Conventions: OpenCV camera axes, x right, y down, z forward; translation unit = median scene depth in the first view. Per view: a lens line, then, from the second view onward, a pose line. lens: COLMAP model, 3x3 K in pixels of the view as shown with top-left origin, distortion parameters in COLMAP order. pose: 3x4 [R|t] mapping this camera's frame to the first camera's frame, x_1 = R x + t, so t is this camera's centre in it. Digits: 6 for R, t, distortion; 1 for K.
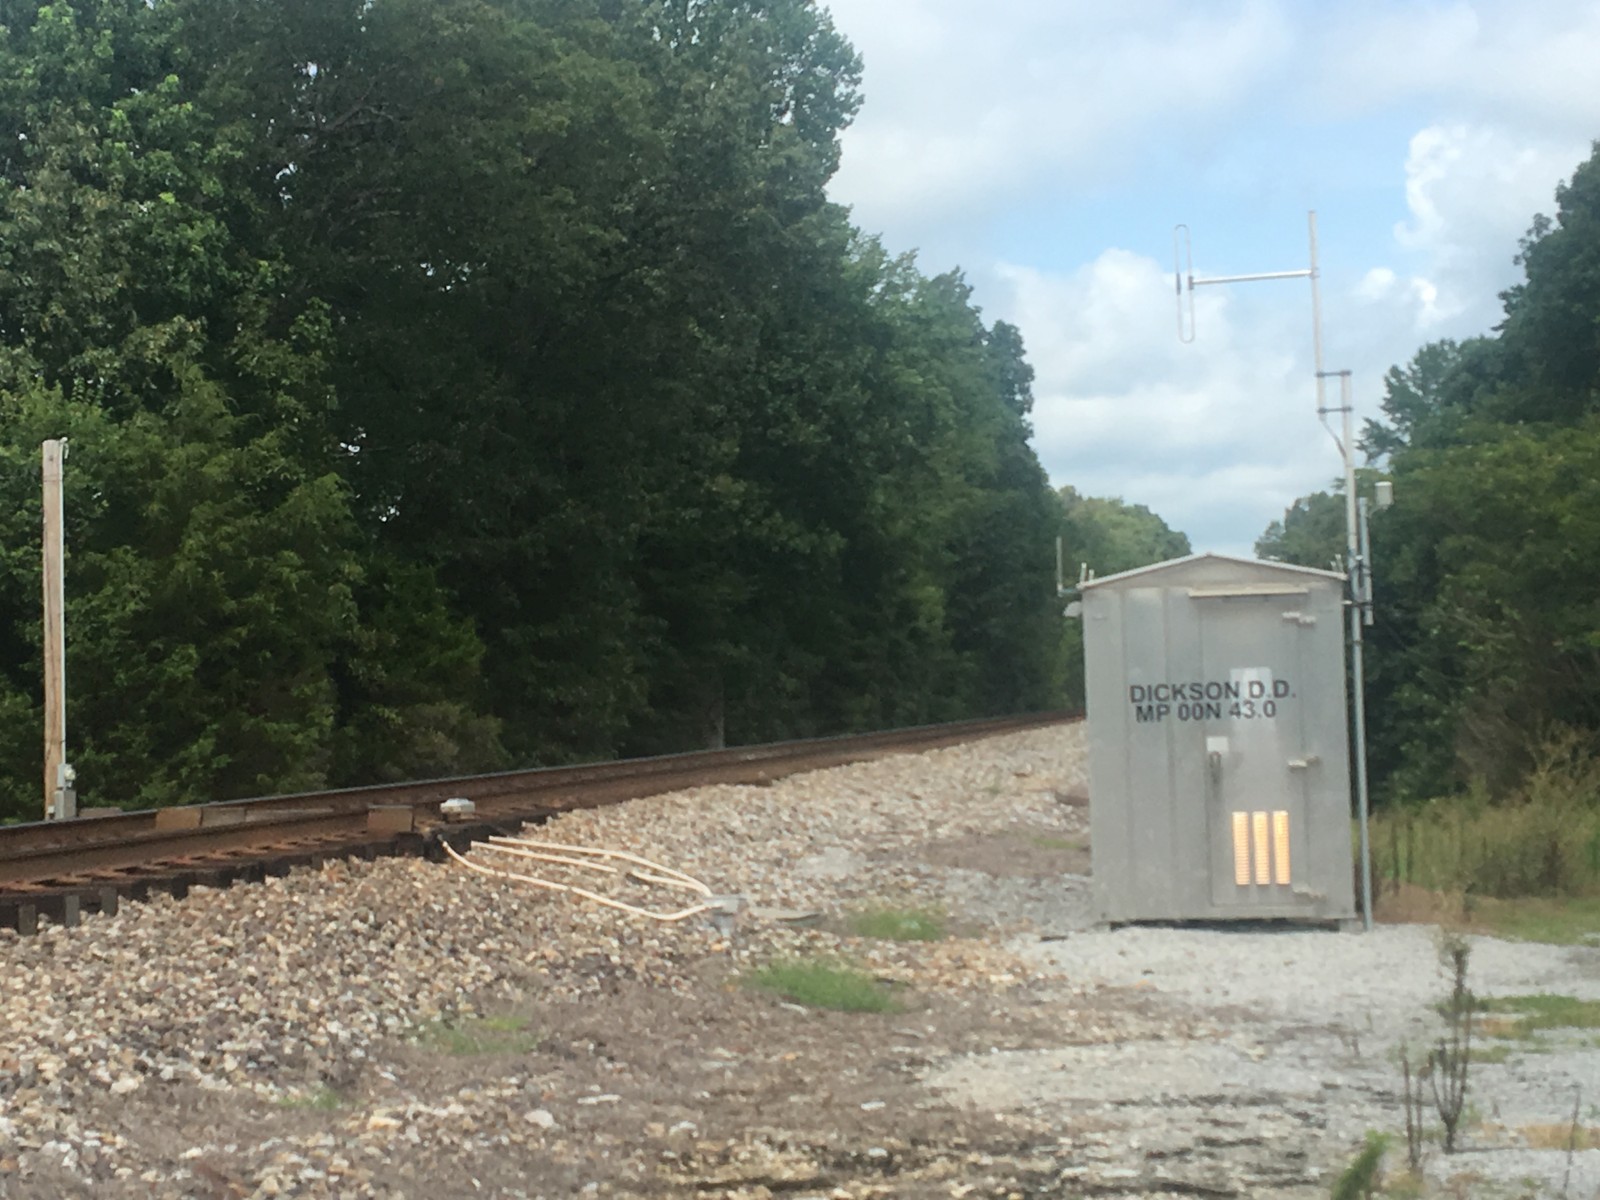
lens RADIAL K [[3043.4, 0, 800.0], [0, 3043.4, 600.0], [0, 0, 1]] dist [0.028017, 0.076654]
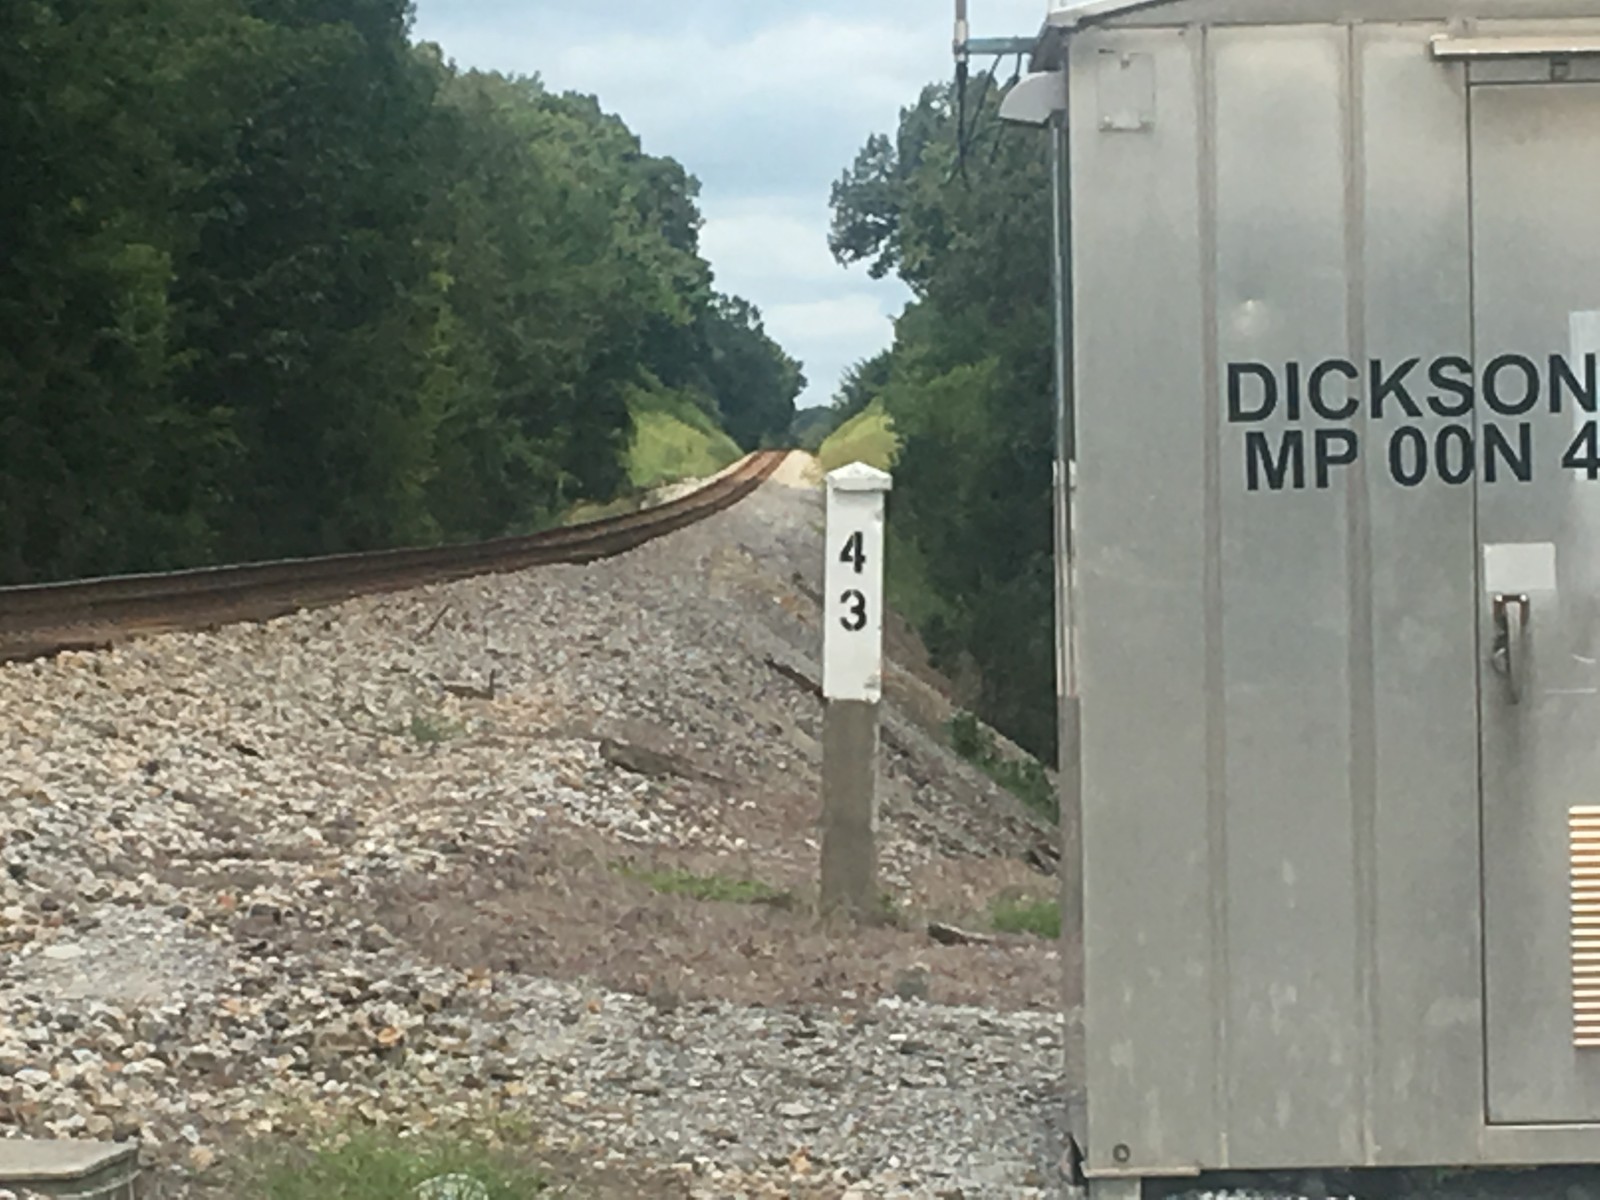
lens RADIAL K [[6830.2, 0, 800.0], [0, 6830.2, 600.0], [0, 0, 1]] dist [-0.069631, 1.793562]
pose [[0.989229, 0.008016, 0.146154, -0.023545], [-0.014208, 0.999043, 0.041373, 0.021777], [-0.145682, -0.043004, 0.988396, 0.325868]]
